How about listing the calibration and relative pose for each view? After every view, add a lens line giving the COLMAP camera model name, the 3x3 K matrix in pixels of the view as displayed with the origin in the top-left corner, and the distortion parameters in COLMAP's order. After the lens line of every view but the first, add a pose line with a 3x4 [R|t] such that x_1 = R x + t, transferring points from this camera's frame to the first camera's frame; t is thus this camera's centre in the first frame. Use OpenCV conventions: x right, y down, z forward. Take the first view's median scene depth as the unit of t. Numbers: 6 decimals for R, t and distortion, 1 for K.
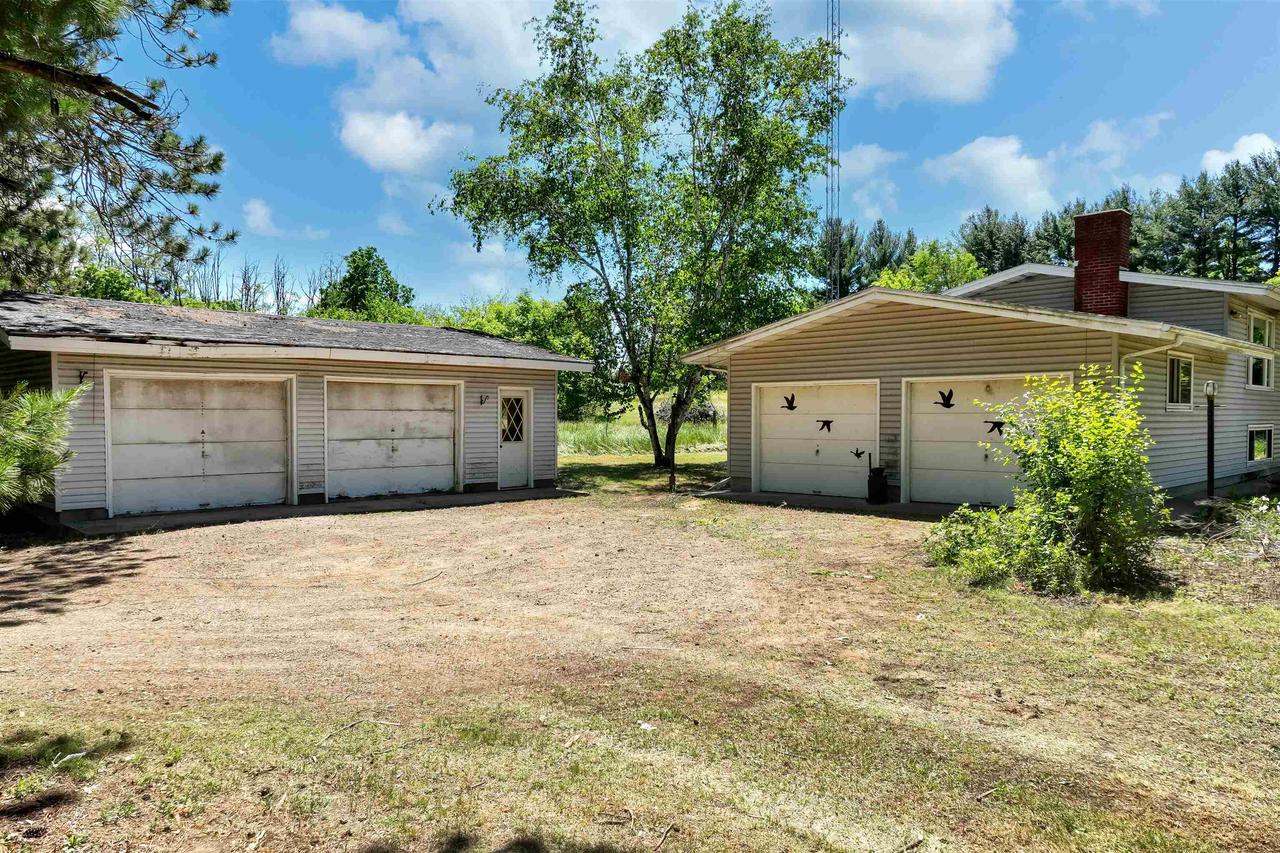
lens RADIAL K [[916.8, 0, 638.5], [0, 916.8, 428.4], [0, 0, 1]] dist [0.003836, 0.000042]
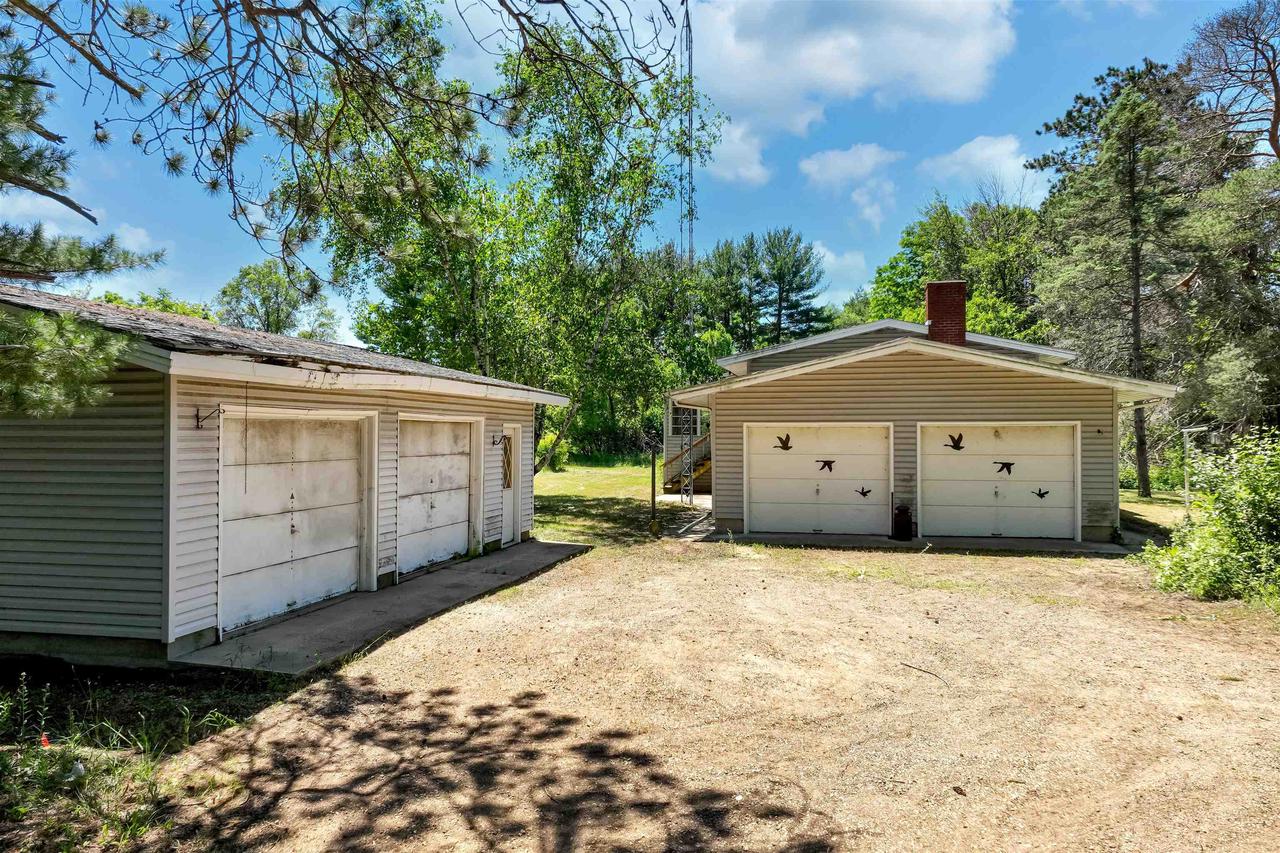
lens RADIAL K [[916.8, 0, 638.4], [0, 916.8, 425.2], [0, 0, 1]] dist [0.003836, 0.000042]
pose [[0.840430, 0.006899, 0.541875, -0.579180], [0.005377, 0.999764, -0.021069, -0.030355], [-0.541893, 0.020620, 0.840195, 0.267896]]
